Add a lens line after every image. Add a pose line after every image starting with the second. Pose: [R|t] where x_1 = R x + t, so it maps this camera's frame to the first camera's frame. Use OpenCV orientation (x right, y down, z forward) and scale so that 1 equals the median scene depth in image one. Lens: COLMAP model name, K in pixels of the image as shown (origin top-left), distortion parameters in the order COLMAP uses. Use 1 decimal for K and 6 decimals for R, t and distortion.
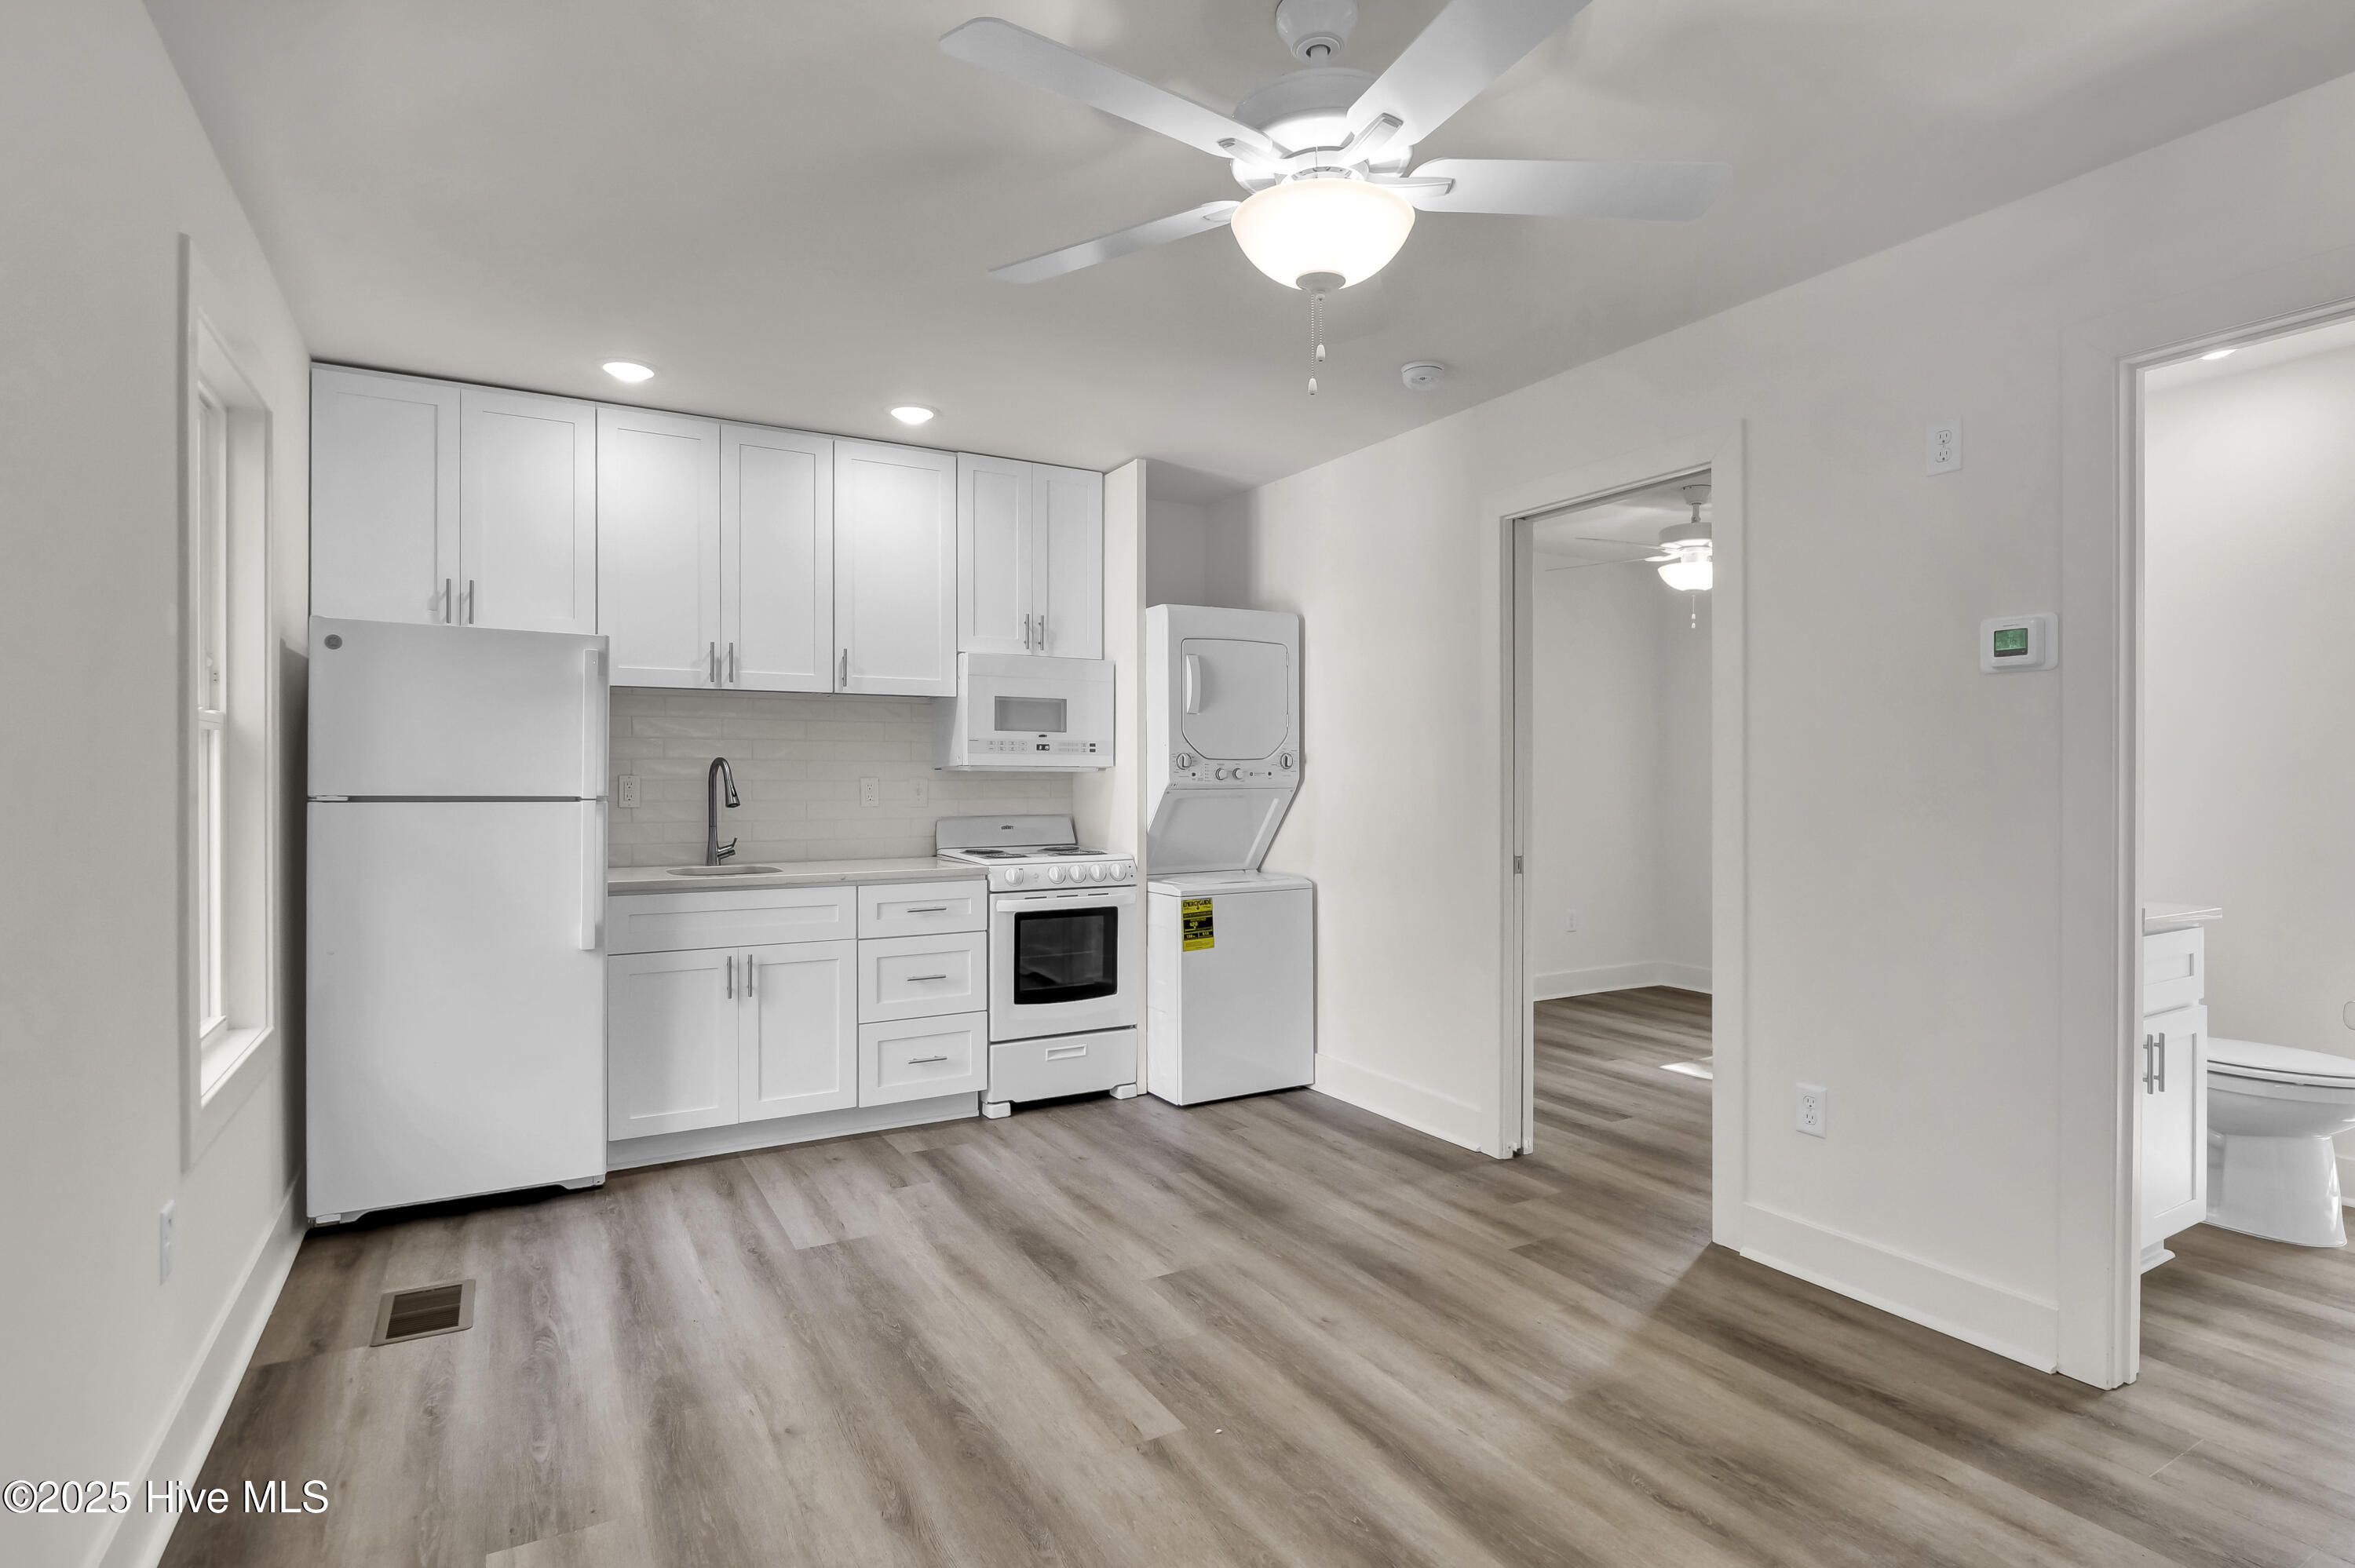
lens RADIAL K [[1215.7, 0, 1188.1], [0, 1215.7, 771.5], [0, 0, 1]] dist [0.000923, -0.000153]
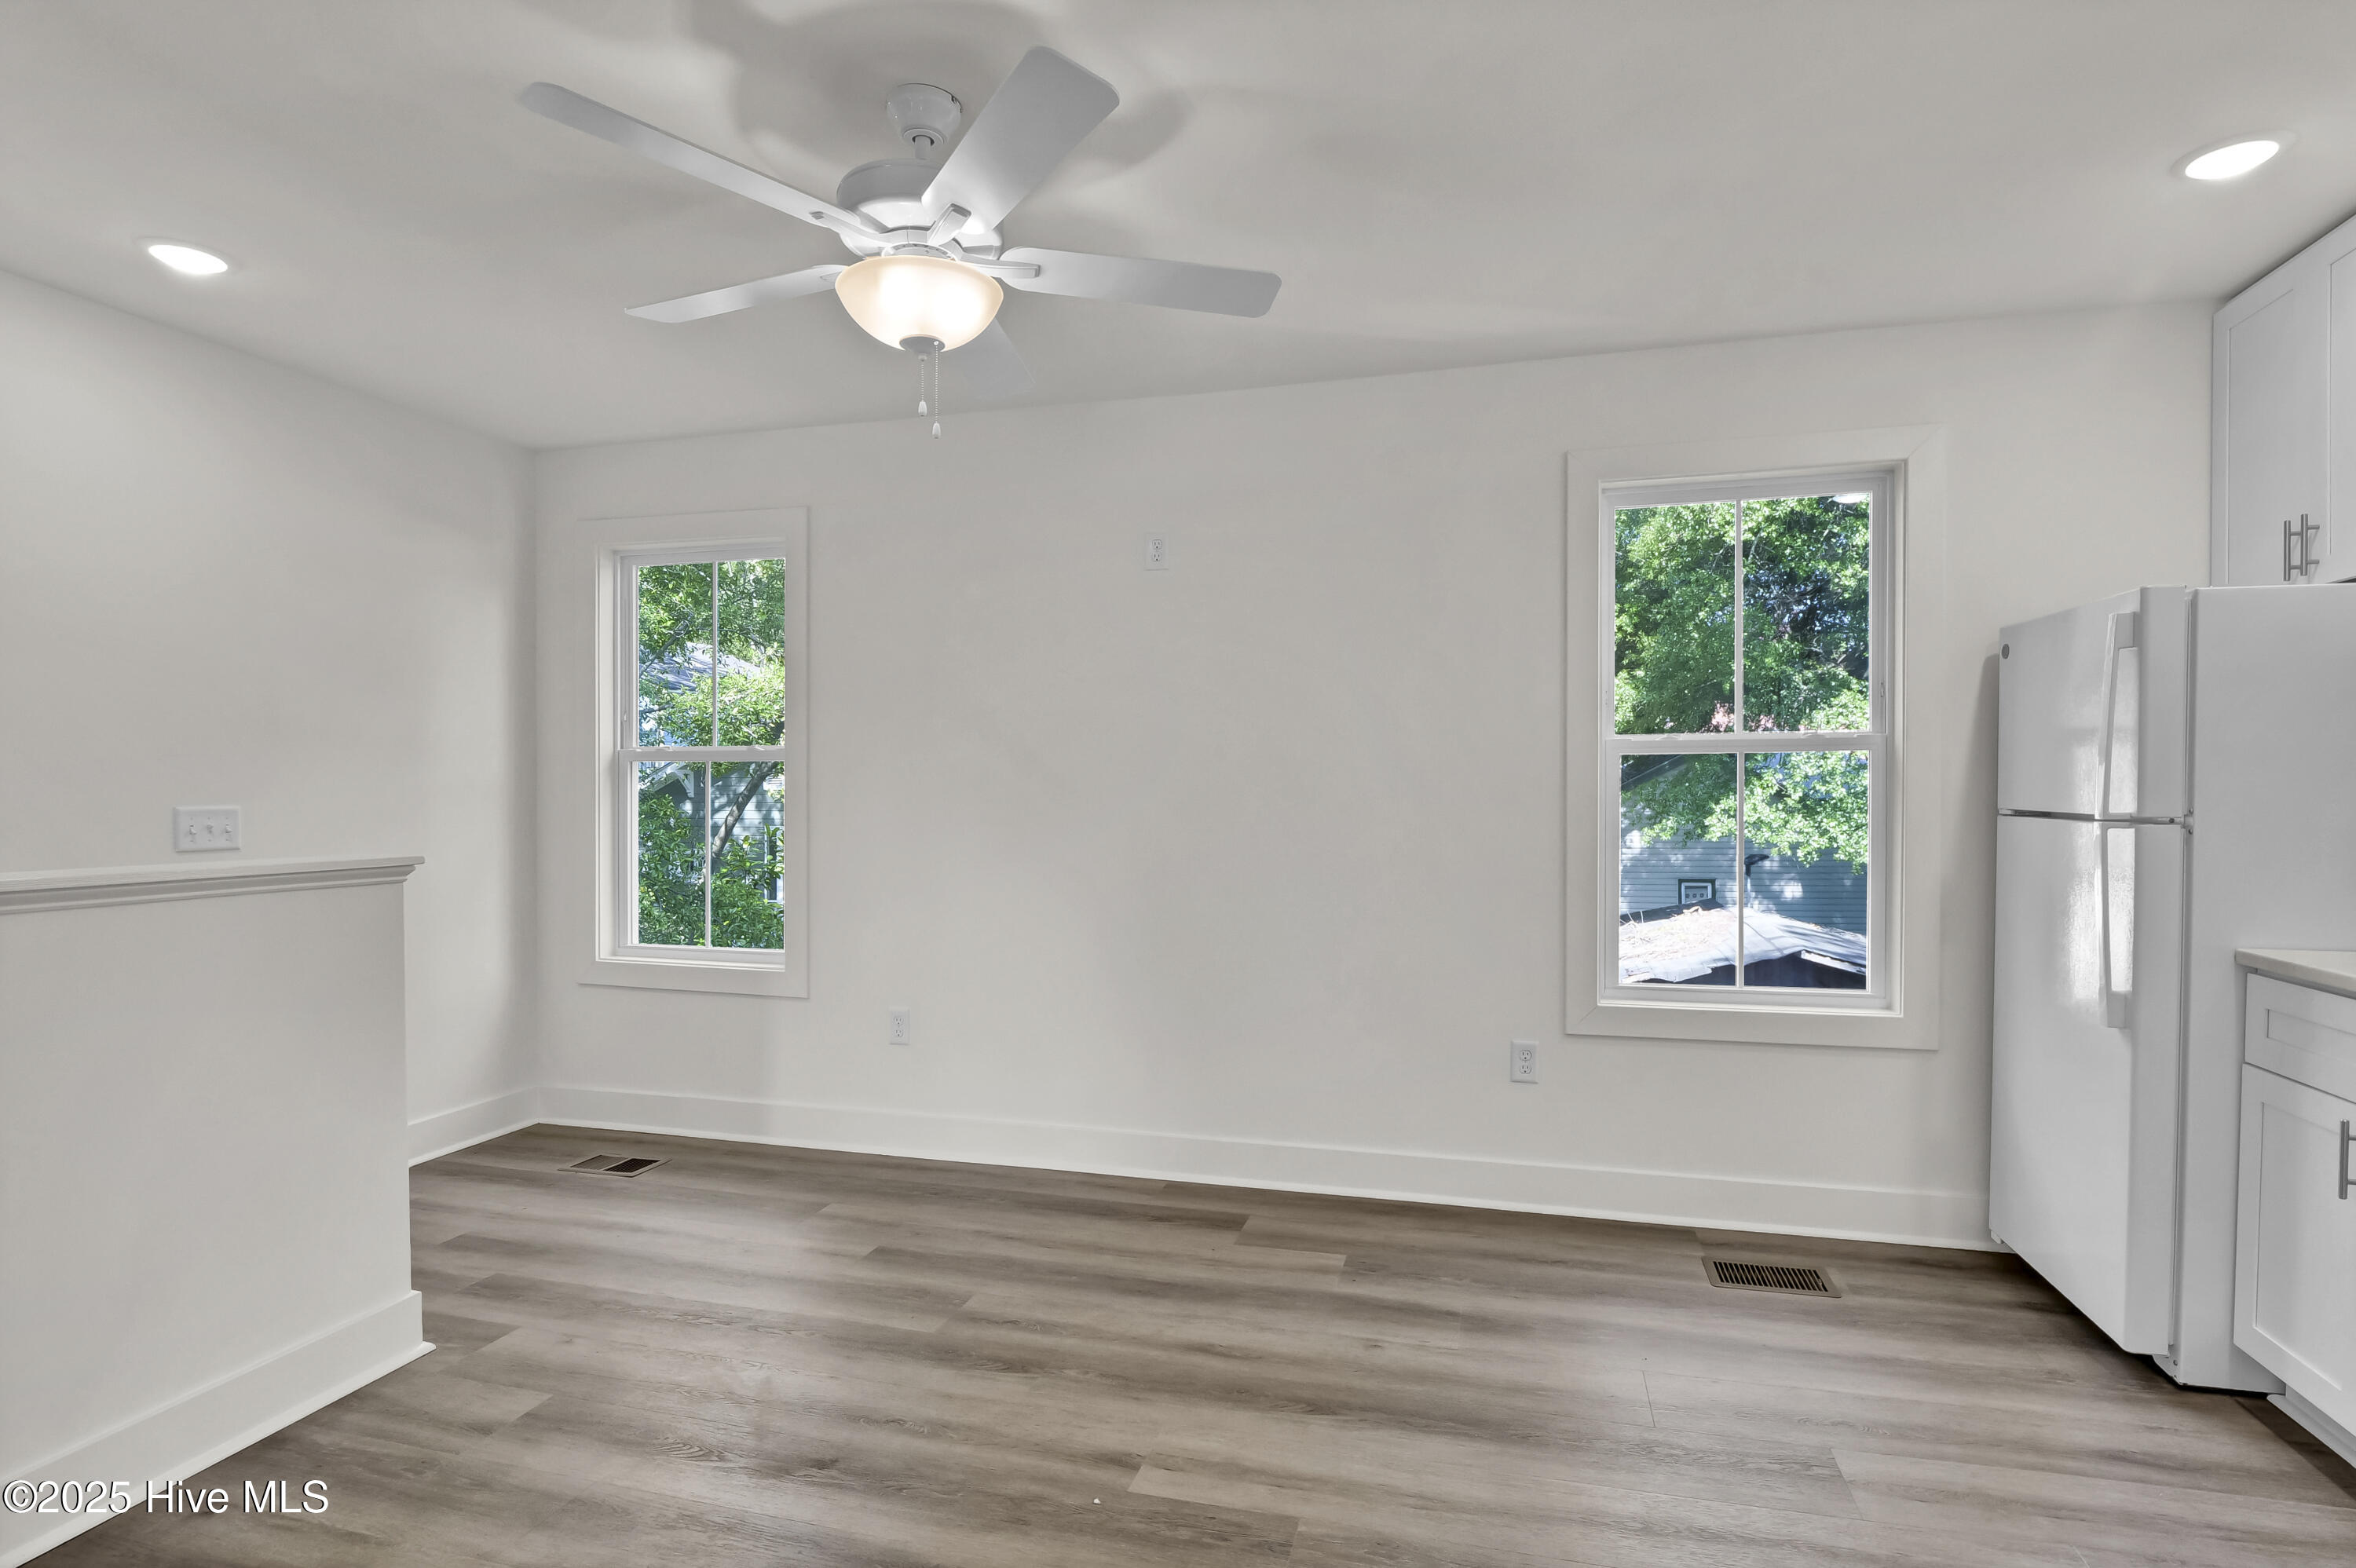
lens RADIAL K [[1189.0, 0, 1174.5], [0, 1189.0, 791.6], [0, 0, 1]] dist [0.000035, -0.000575]
pose [[-0.722422, 0.001275, -0.691452, 0.336811], [0.003605, 0.999992, -0.001922, 0.004246], [0.691443, -0.003881, -0.722420, 0.942803]]
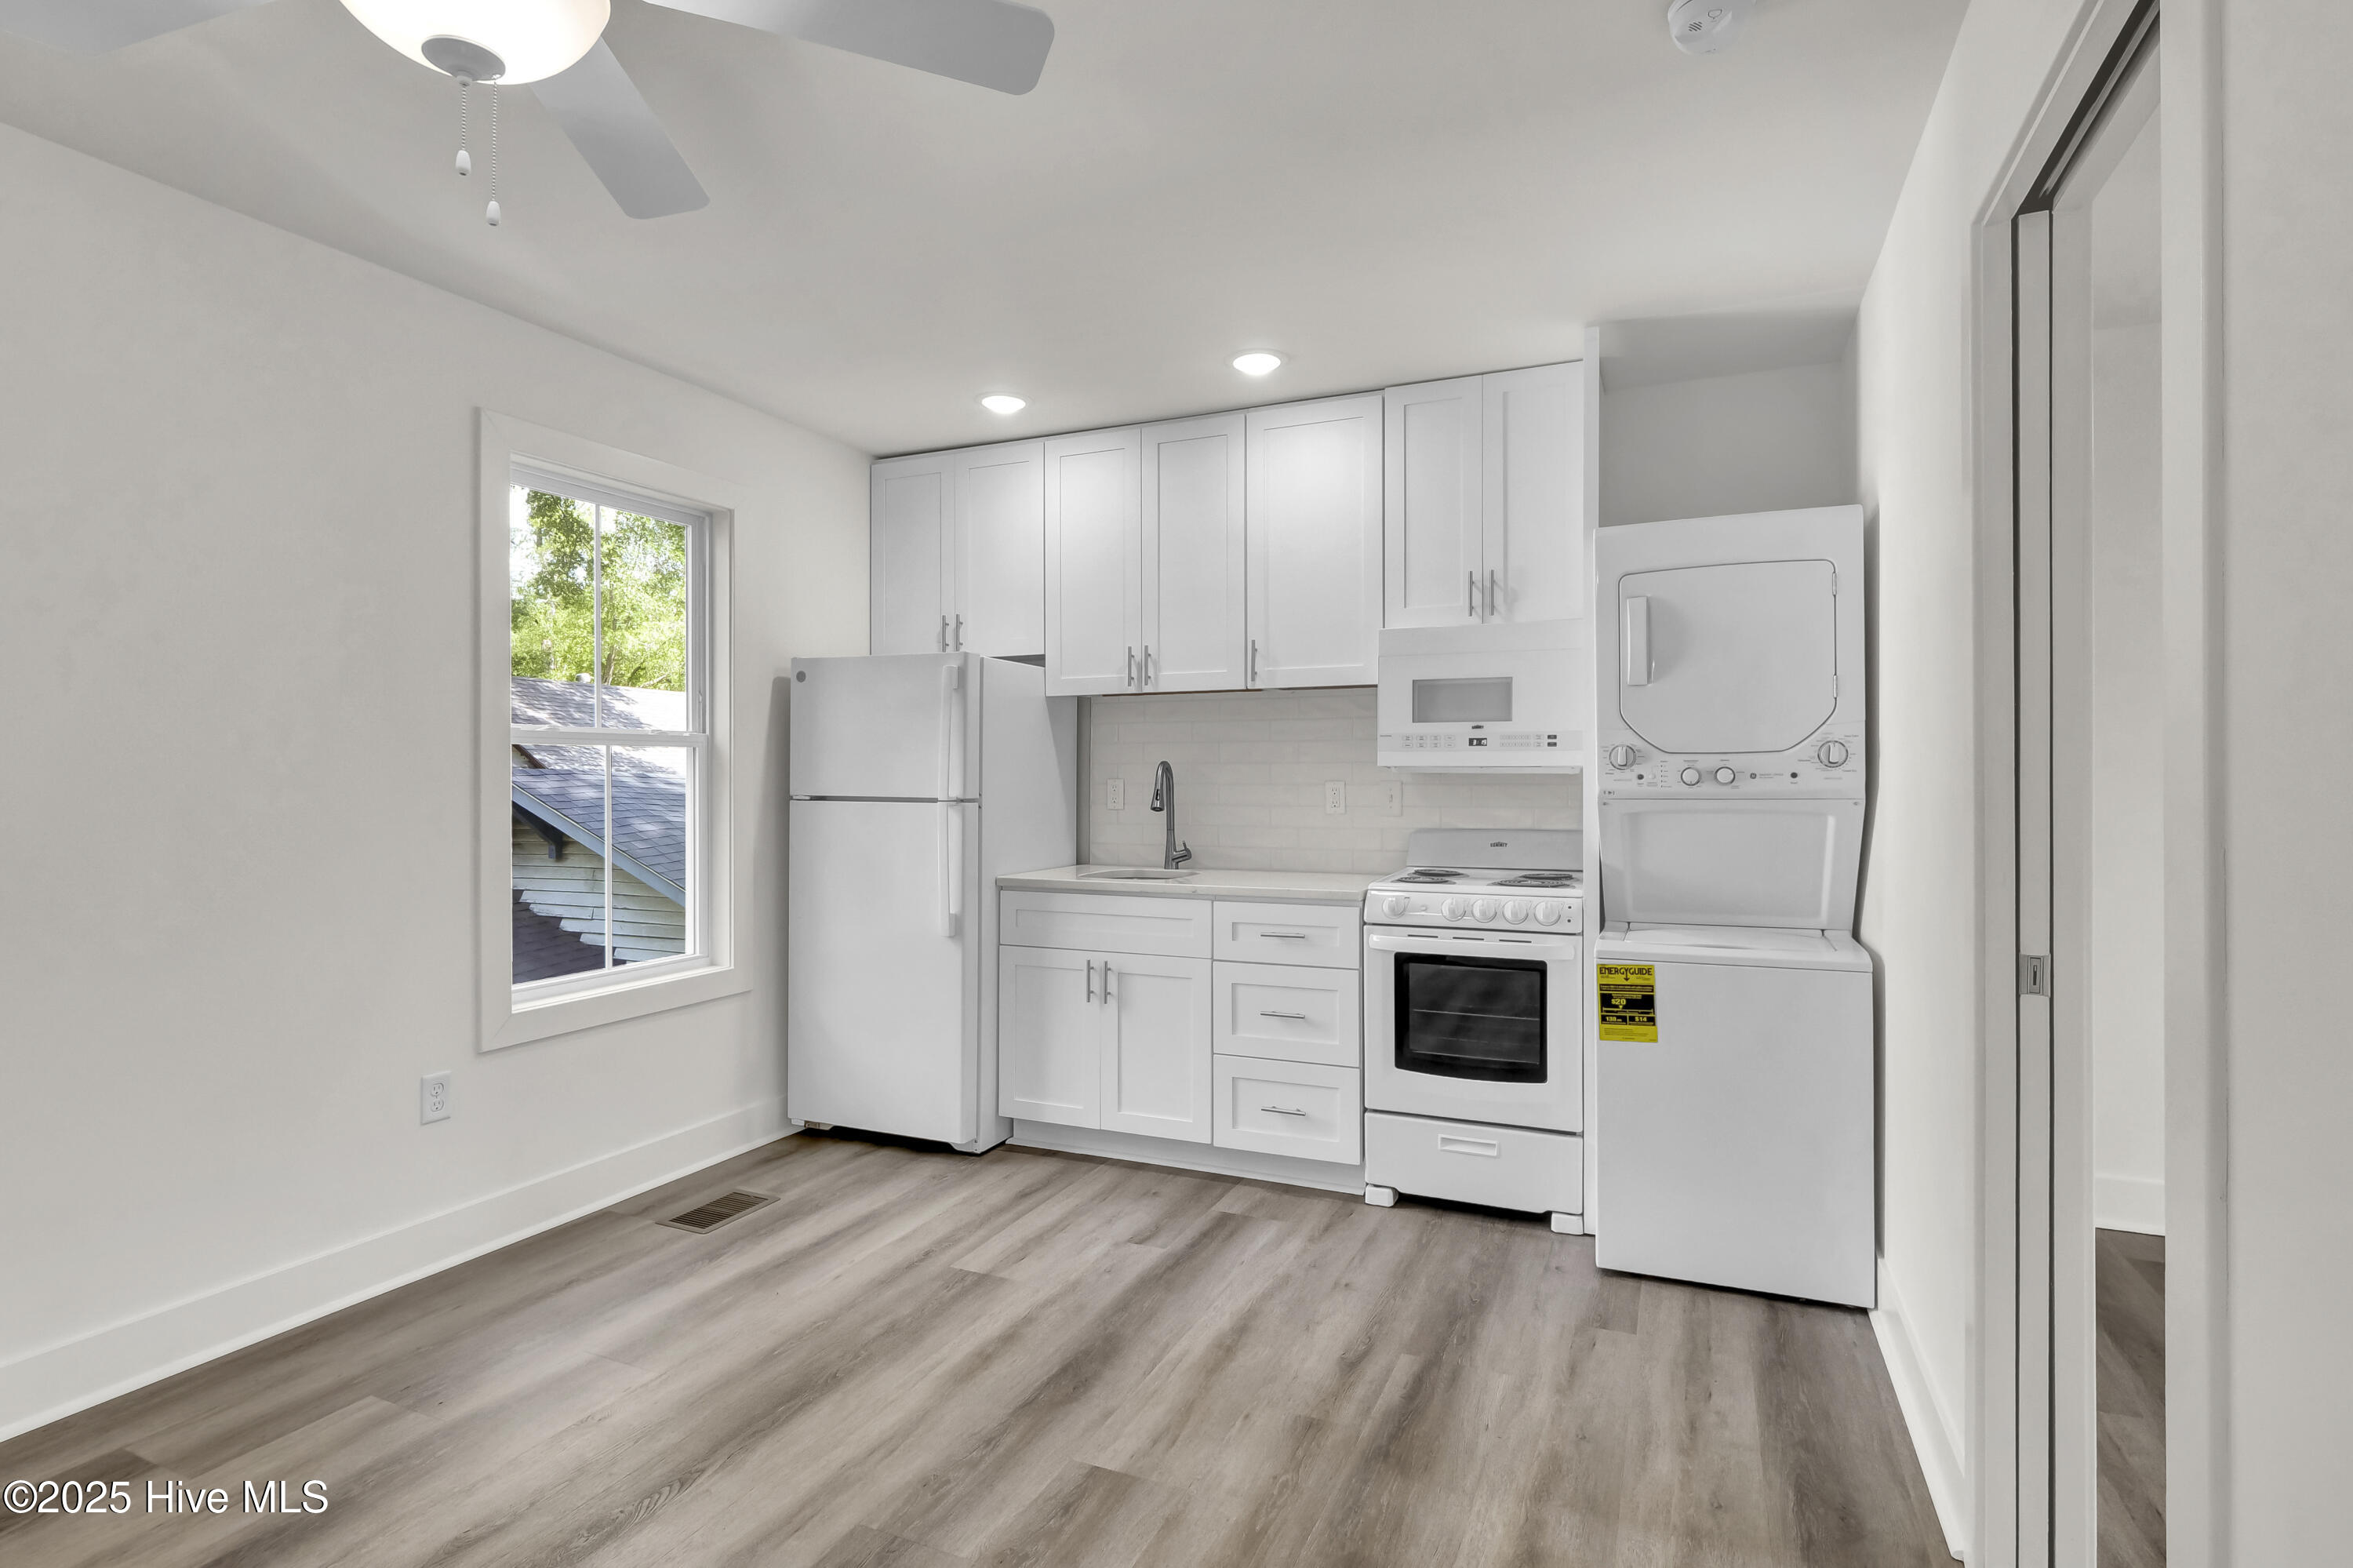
lens RADIAL K [[1186.9, 0, 1172.8], [0, 1186.9, 772.3], [0, 0, 1]] dist [-0.001005, -0.000244]
pose [[0.573554, -0.005071, -0.819152, 0.427449], [0.004469, 0.999985, -0.003061, 0.000883], [0.819155, -0.001905, 0.573569, 0.457997]]
